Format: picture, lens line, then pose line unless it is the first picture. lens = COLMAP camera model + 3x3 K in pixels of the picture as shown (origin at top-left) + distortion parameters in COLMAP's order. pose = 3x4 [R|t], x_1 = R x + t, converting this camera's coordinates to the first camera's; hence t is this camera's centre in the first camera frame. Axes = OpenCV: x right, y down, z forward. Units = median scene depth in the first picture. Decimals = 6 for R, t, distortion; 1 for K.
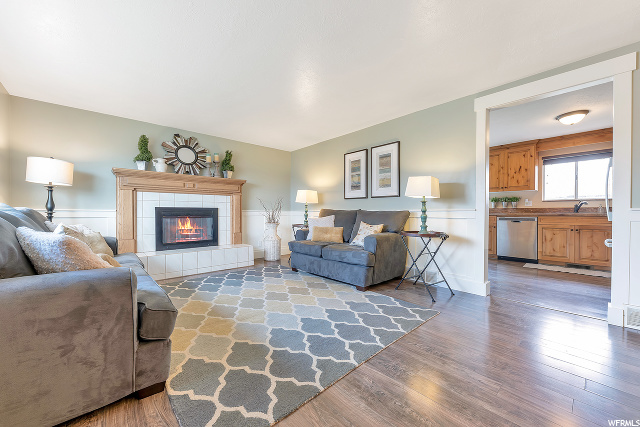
lens RADIAL K [[247.2, 0, 320.0], [0, 247.2, 213.5], [0, 0, 1]] dist [0.024911, -0.000043]
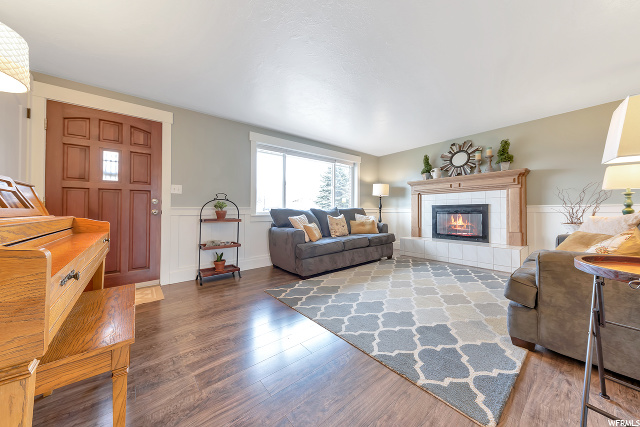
lens RADIAL K [[217.6, 0, 318.1], [0, 217.6, 214.8], [0, 0, 1]] dist [-0.000630, -0.000225]
pose [[-0.058248, 0.017465, -0.998149, 0.555706], [0.003181, 0.999845, 0.017309, 0.002892], [0.998297, -0.002166, -0.058295, 0.455568]]
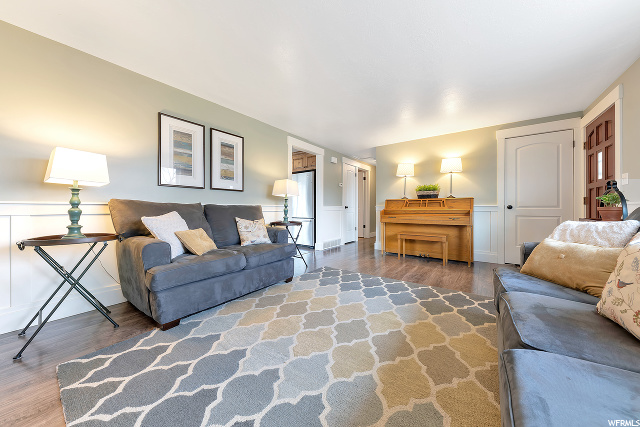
lens RADIAL K [[217.6, 0, 318.1], [0, 217.6, 214.8], [0, 0, 1]] dist [-0.000630, -0.000225]
pose [[-0.196096, -0.028066, 0.980183, -0.603591], [0.004374, 0.999555, 0.029496, 0.001205], [-0.980575, 0.010071, -0.195886, 0.844534]]
